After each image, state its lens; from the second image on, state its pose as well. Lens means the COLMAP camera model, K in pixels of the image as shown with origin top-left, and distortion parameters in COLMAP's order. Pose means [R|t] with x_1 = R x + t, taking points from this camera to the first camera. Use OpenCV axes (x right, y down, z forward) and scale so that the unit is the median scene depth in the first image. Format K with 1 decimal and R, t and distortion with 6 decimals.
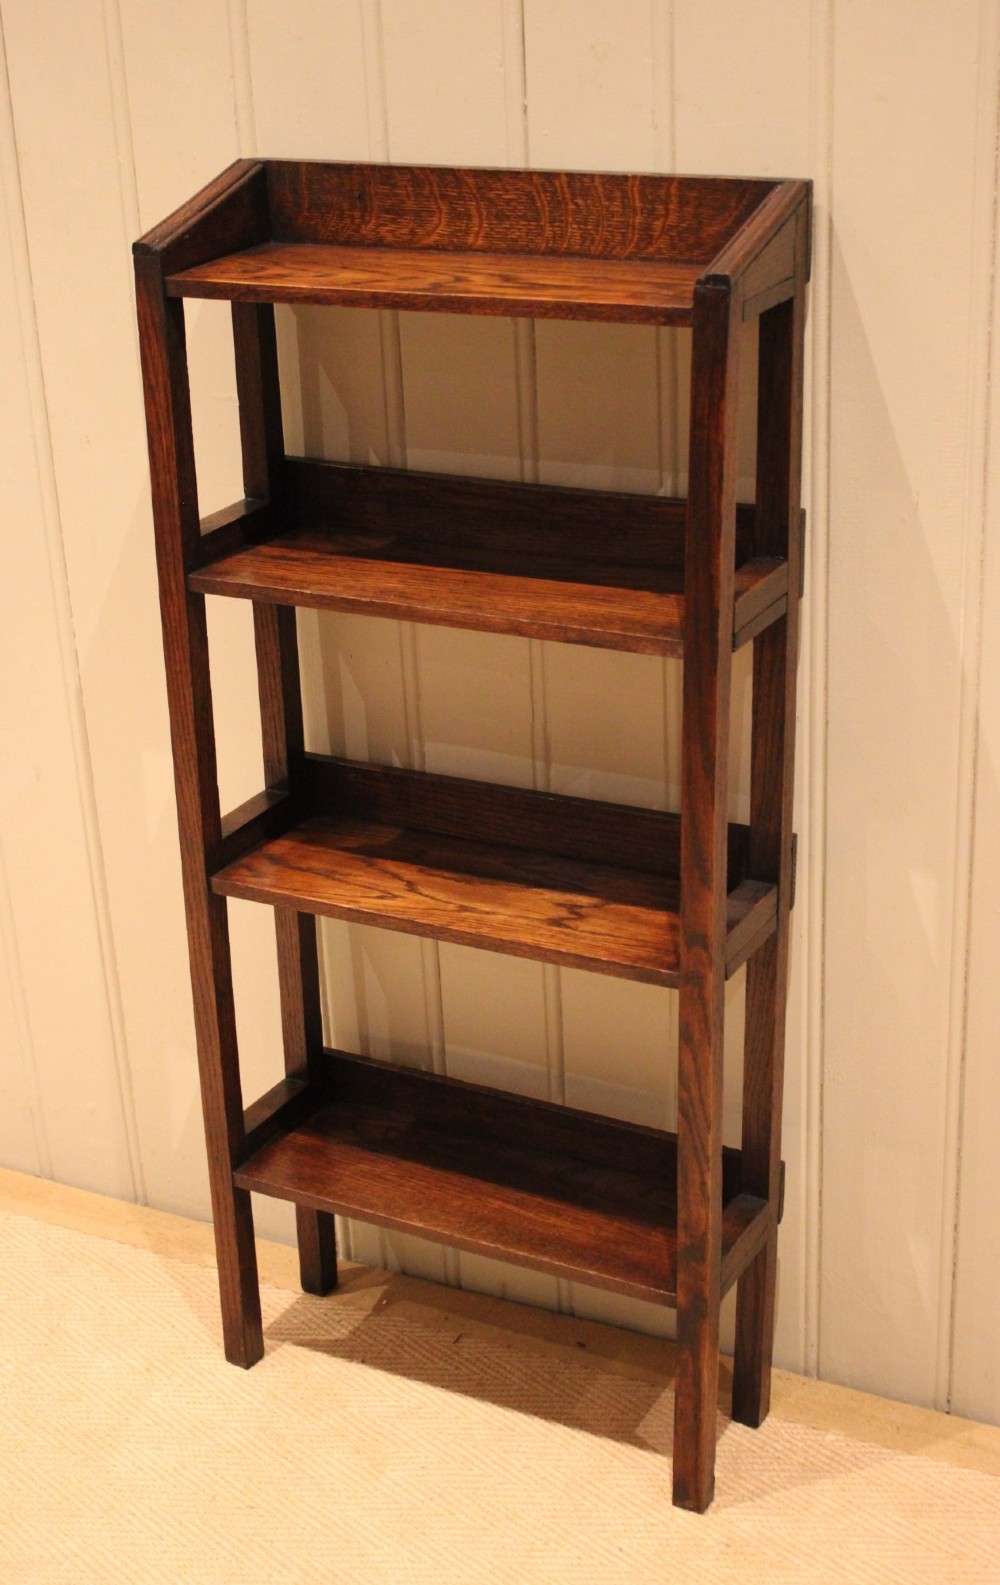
lens RADIAL K [[2371.0, 0, 429.0], [0, 2371.0, 845.0], [0, 0, 1]] dist [-0.026024, 0.047990]
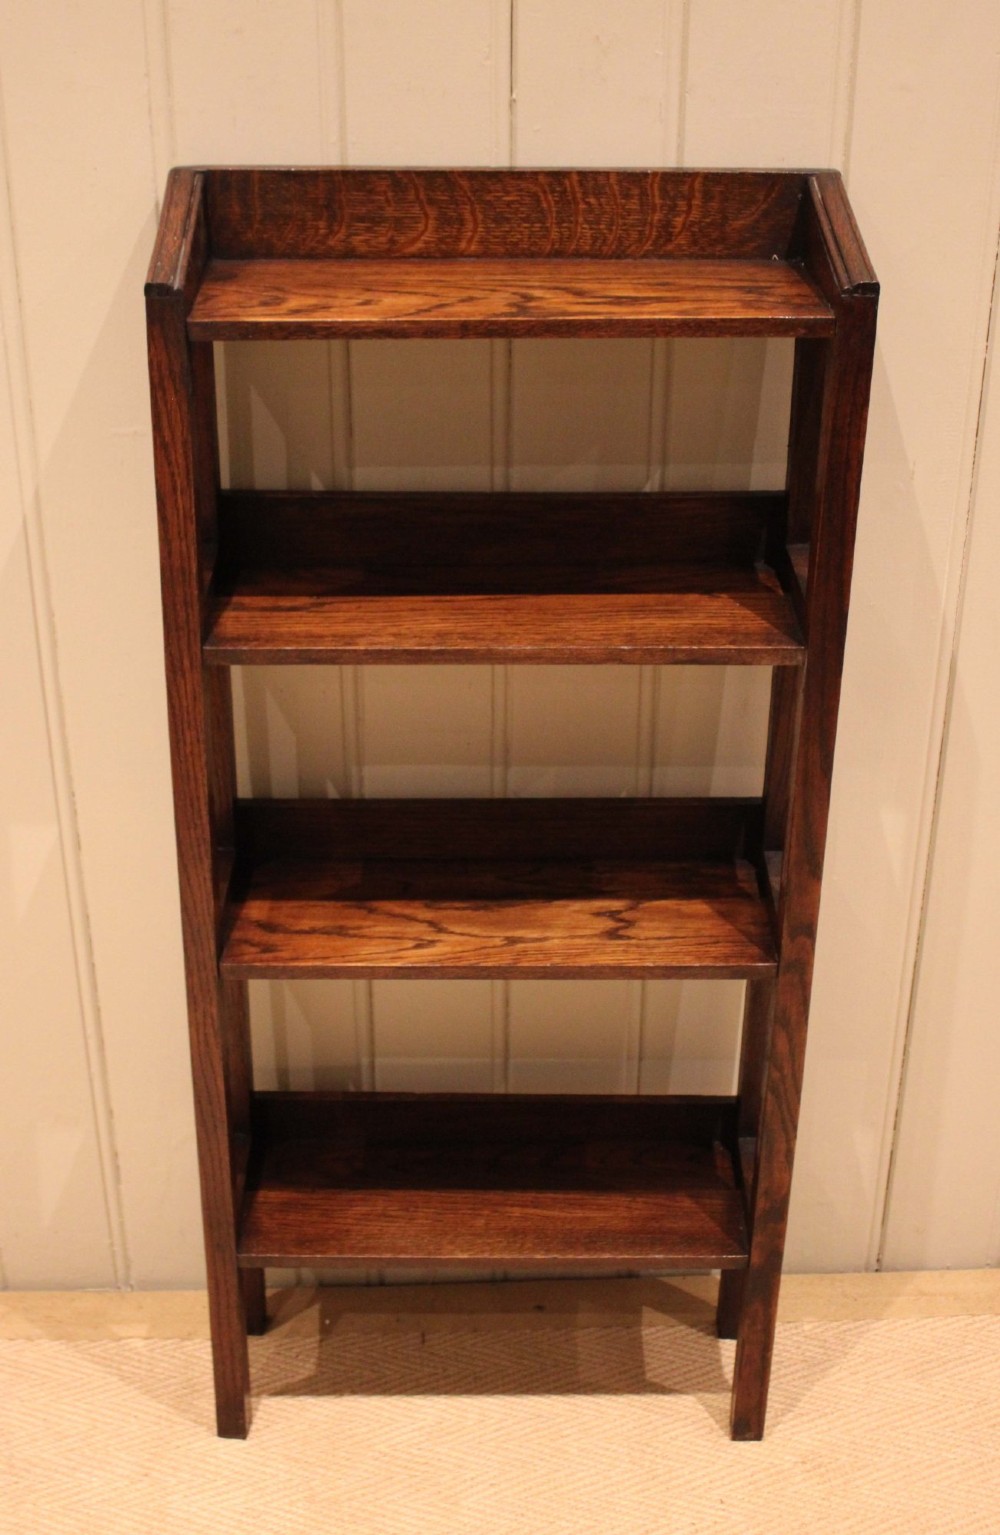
lens RADIAL K [[2075.8, 0, 475.7], [0, 2075.8, 772.7], [0, 0, 1]] dist [-0.082161, 0.042504]
pose [[0.870913, -0.192228, 0.452282, -0.383332], [0.161043, 0.981141, 0.106898, -0.138484], [-0.464302, -0.020262, 0.885445, 0.276401]]
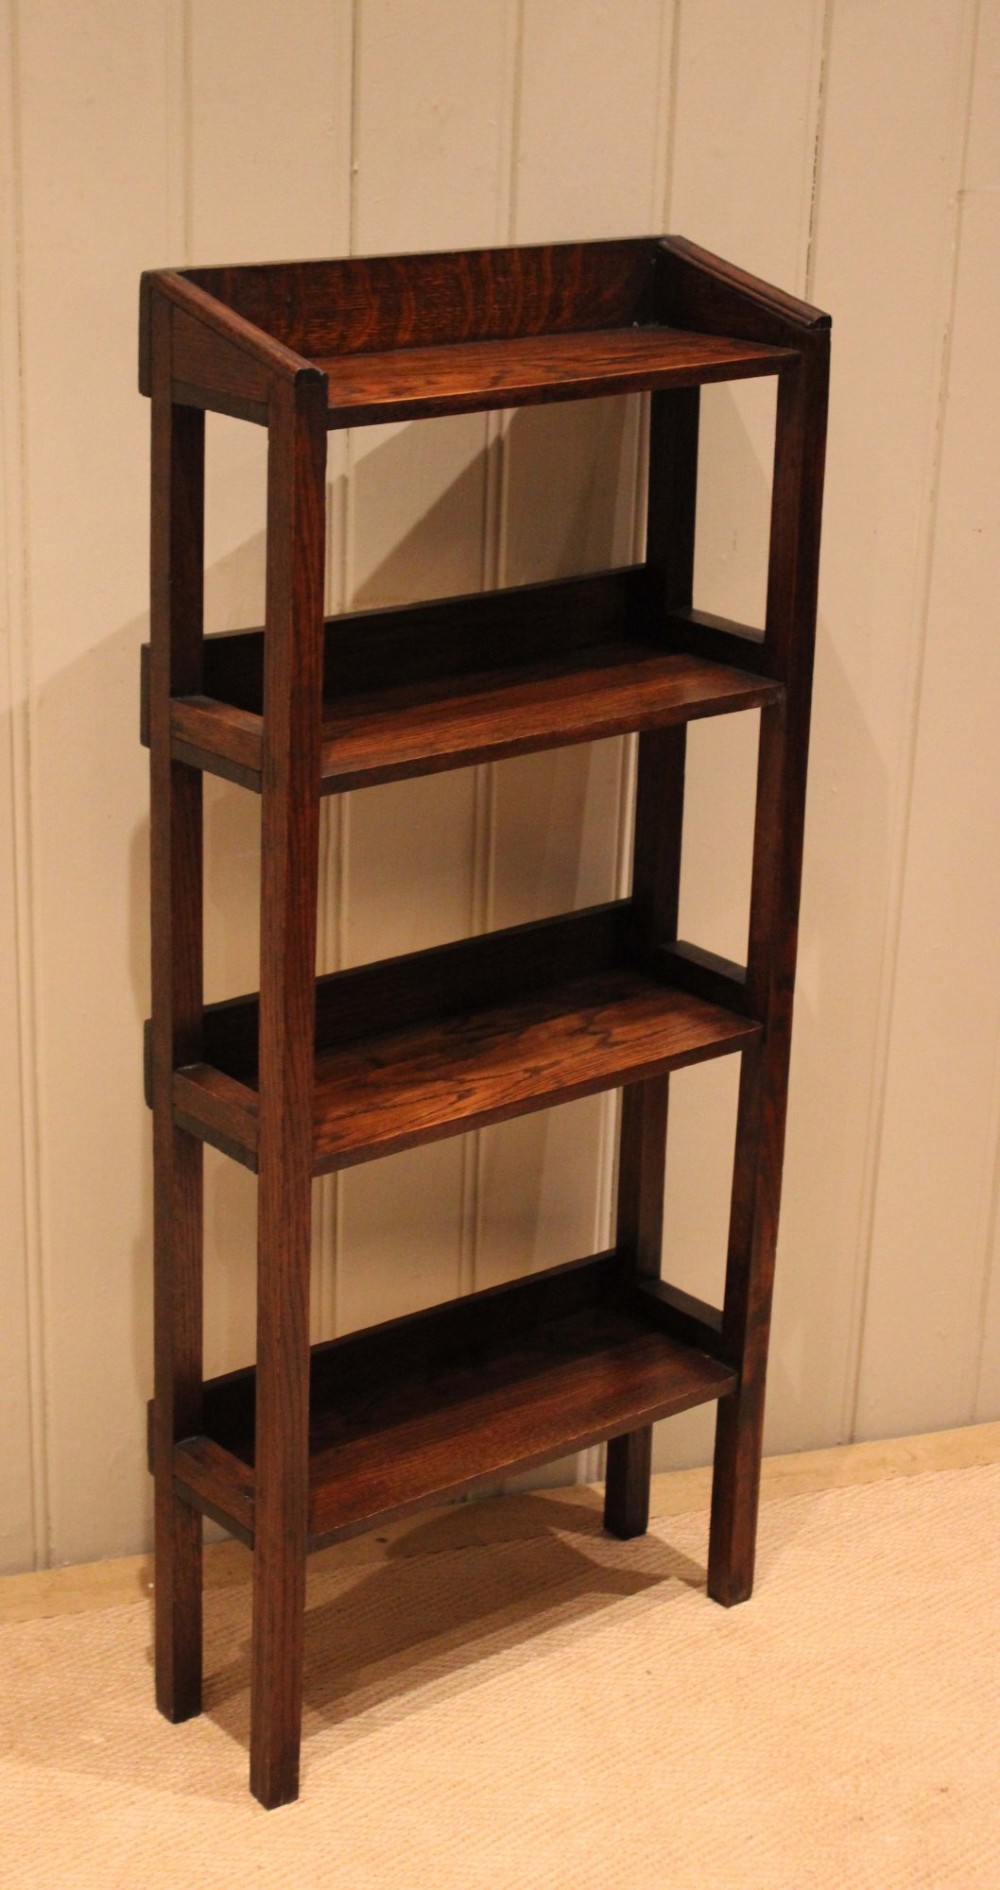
lens RADIAL K [[3029.7, 0, 442.2], [0, 3029.7, 978.7], [0, 0, 1]] dist [-0.012019, -0.019123]
pose [[0.371924, -0.274710, 0.886683, -1.045153], [0.336864, 0.930033, 0.146841, -0.192686], [-0.864983, 0.244078, 0.438441, 0.547897]]
